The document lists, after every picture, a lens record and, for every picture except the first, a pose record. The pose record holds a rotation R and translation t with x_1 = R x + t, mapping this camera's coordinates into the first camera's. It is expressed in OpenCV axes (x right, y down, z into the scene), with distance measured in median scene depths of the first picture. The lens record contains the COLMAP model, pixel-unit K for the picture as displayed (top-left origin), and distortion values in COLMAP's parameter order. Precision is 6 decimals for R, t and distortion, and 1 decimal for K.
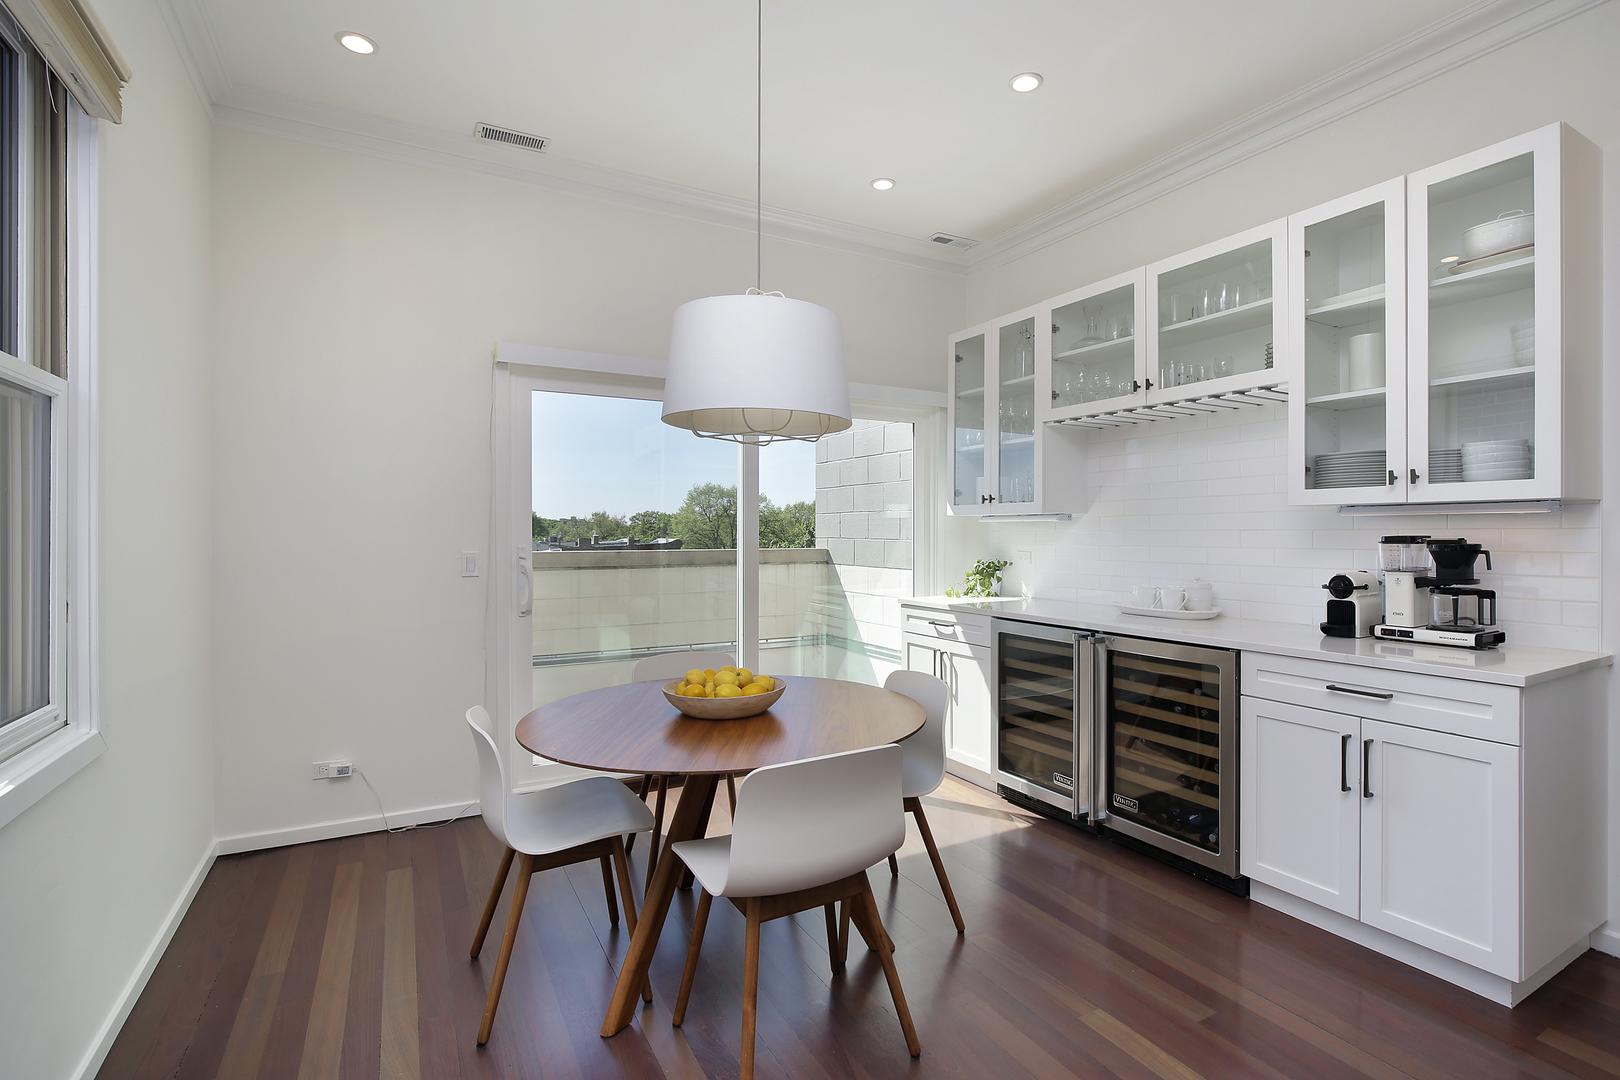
lens RADIAL K [[724.7, 0, 777.3], [0, 724.7, 542.9], [0, 0, 1]] dist [-0.002145, -0.000131]
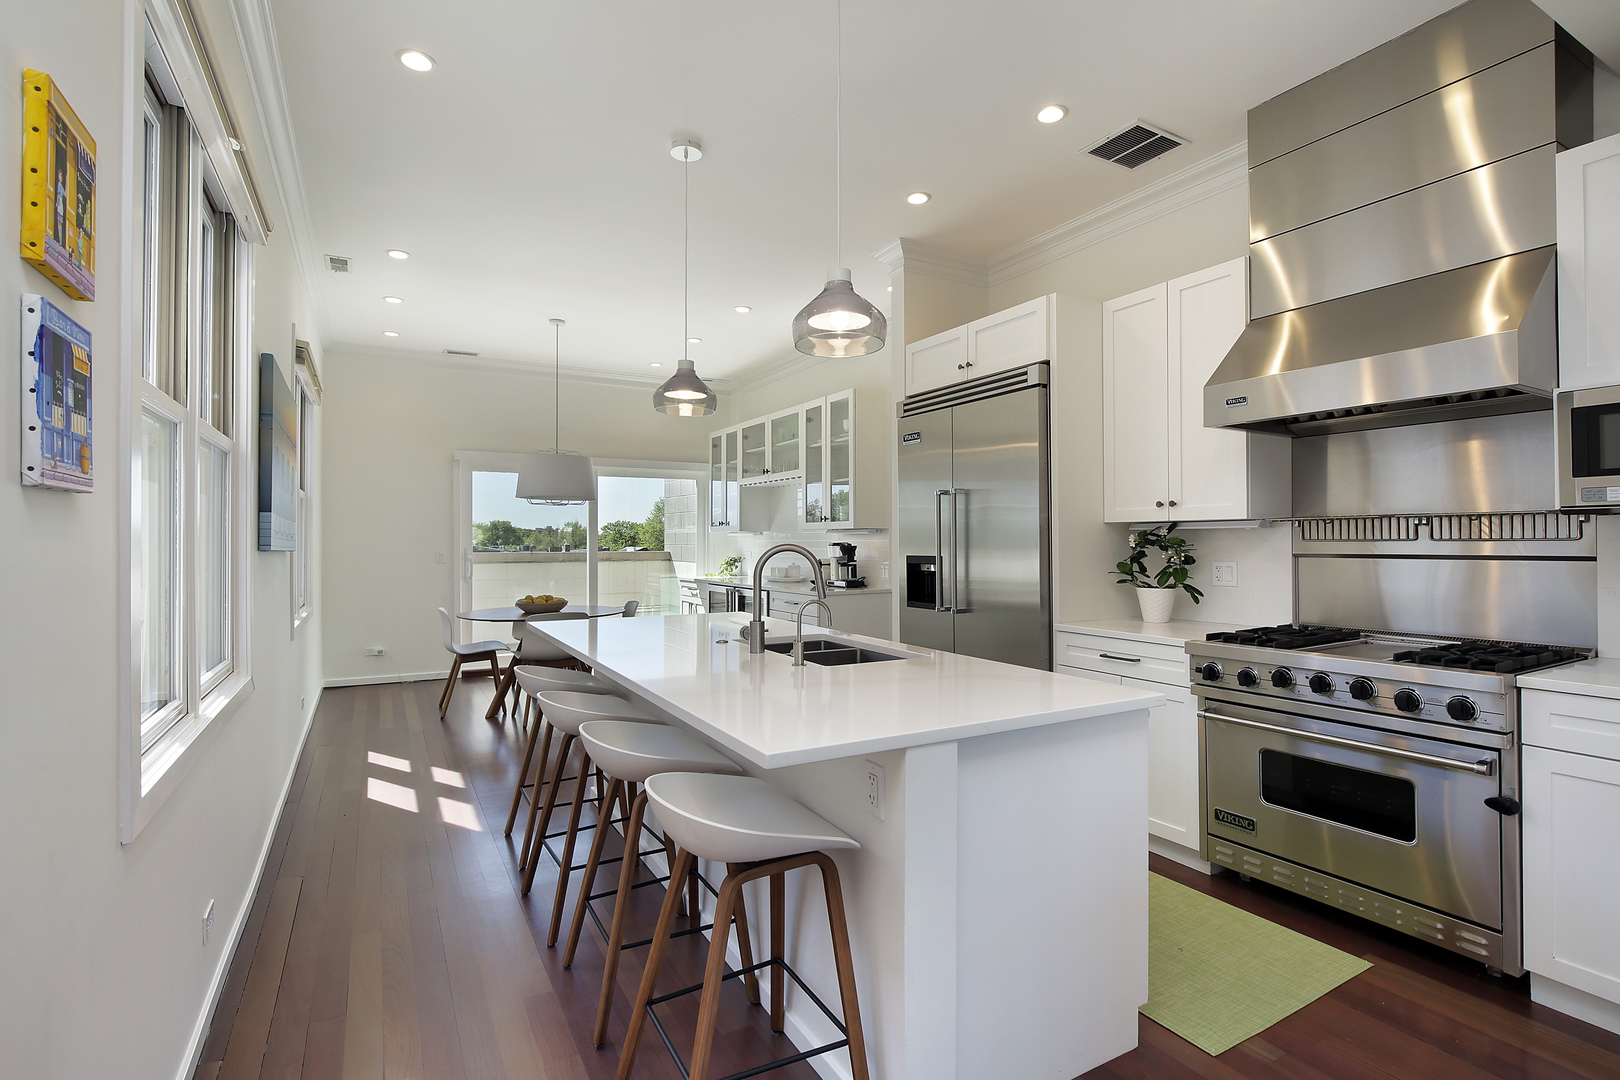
lens RADIAL K [[757.9, 0, 814.7], [0, 757.9, 545.7], [0, 0, 1]] dist [-0.002975, -0.000274]
pose [[0.998702, -0.001704, 0.050910, 0.423062], [0.002130, 0.999963, -0.008299, 0.013556], [-0.050894, 0.008396, 0.998669, -0.964712]]
